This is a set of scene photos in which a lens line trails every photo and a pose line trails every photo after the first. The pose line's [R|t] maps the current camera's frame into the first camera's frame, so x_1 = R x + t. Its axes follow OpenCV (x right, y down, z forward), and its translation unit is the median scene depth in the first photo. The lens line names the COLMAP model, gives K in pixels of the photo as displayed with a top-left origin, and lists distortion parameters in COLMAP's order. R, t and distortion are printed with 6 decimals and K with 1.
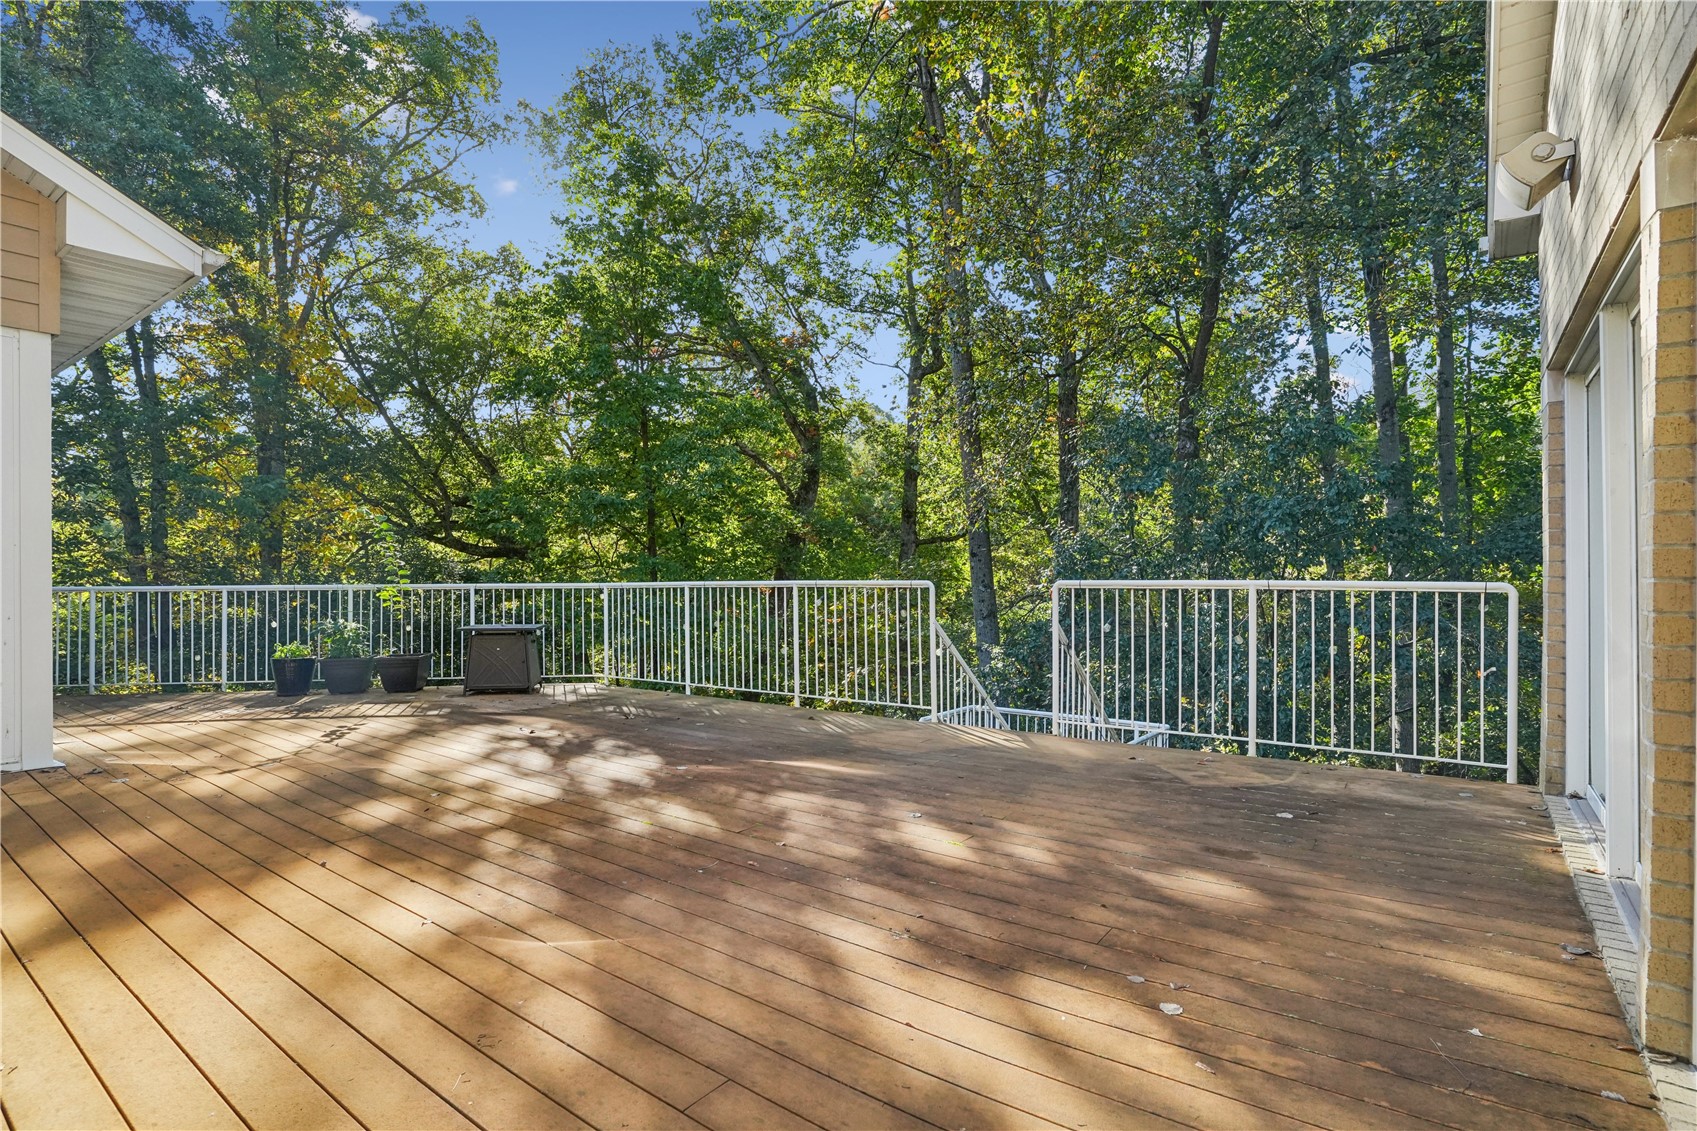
lens RADIAL K [[852.0, 0, 780.7], [0, 852.0, 573.2], [0, 0, 1]] dist [-0.054409, 0.002578]
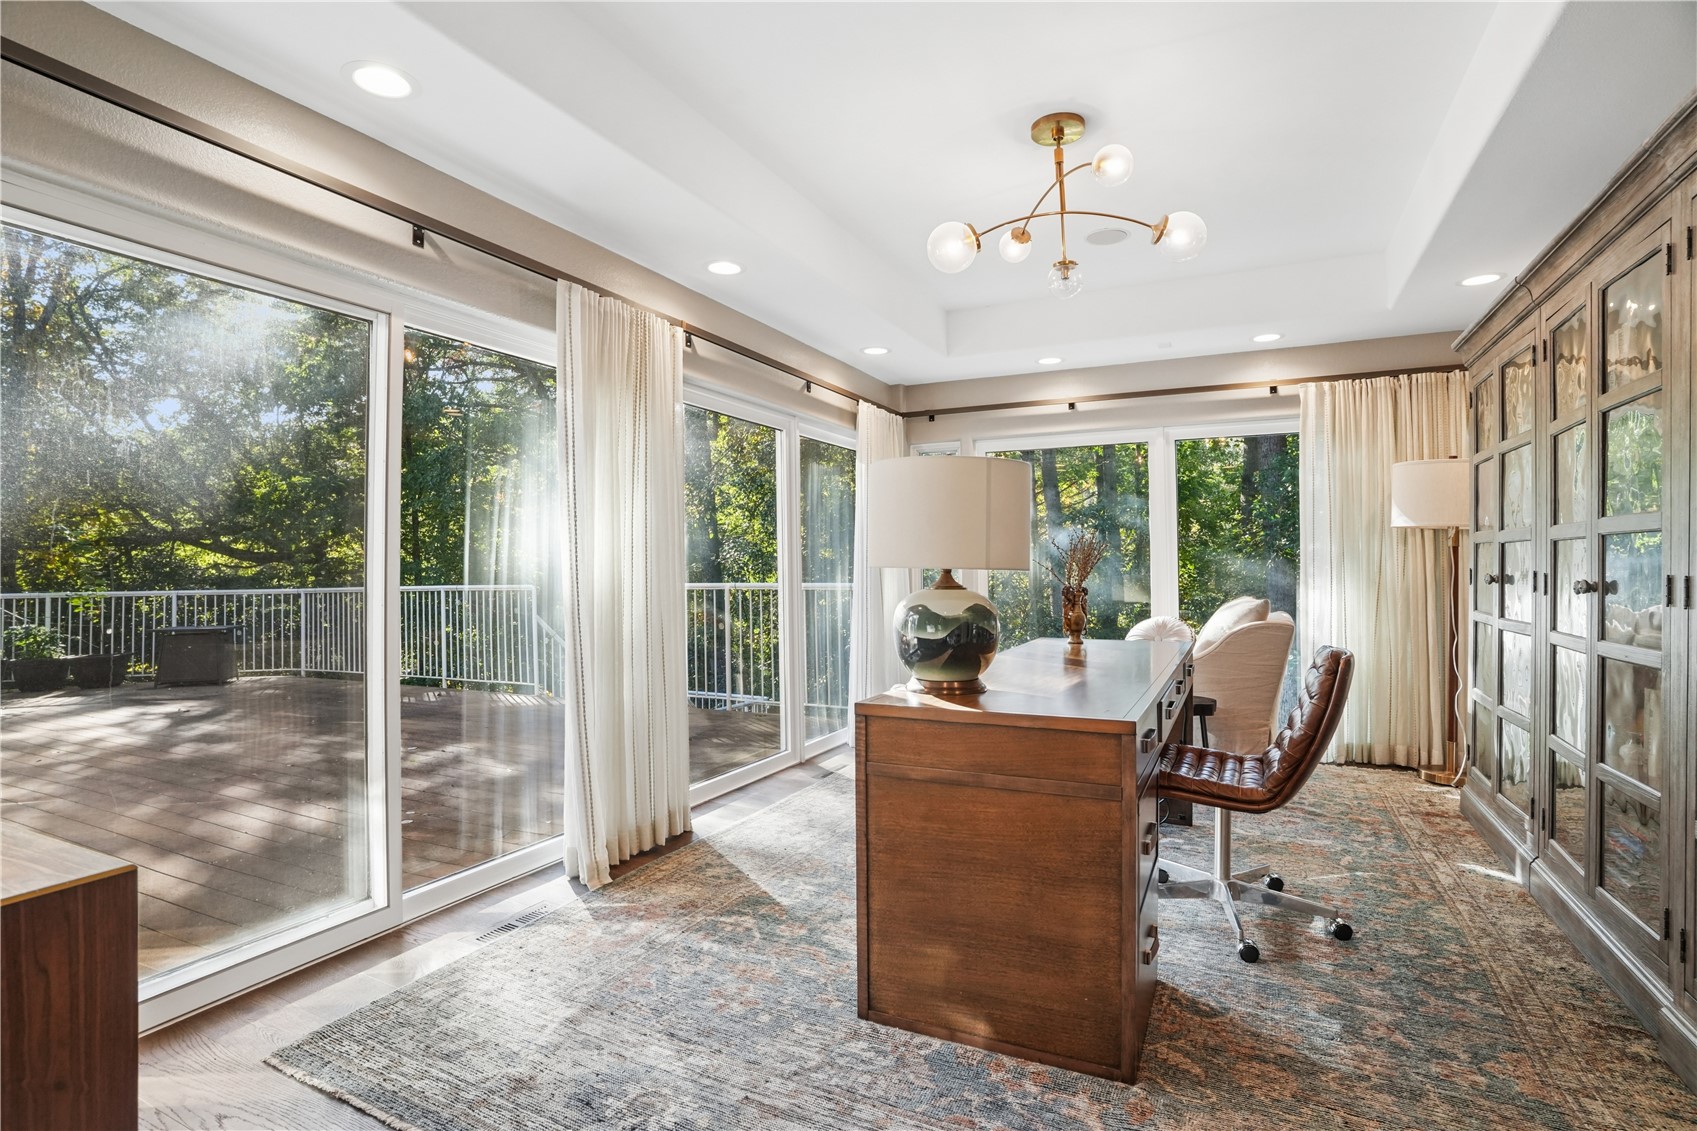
lens RADIAL K [[833.7, 0, 849.8], [0, 833.7, 574.0], [0, 0, 1]] dist [-0.062413, 0.014235]
pose [[0.972294, -0.002877, 0.233744, 0.261996], [0.002305, 0.999994, 0.002720, -0.010650], [-0.233751, -0.002106, 0.972294, -0.257882]]
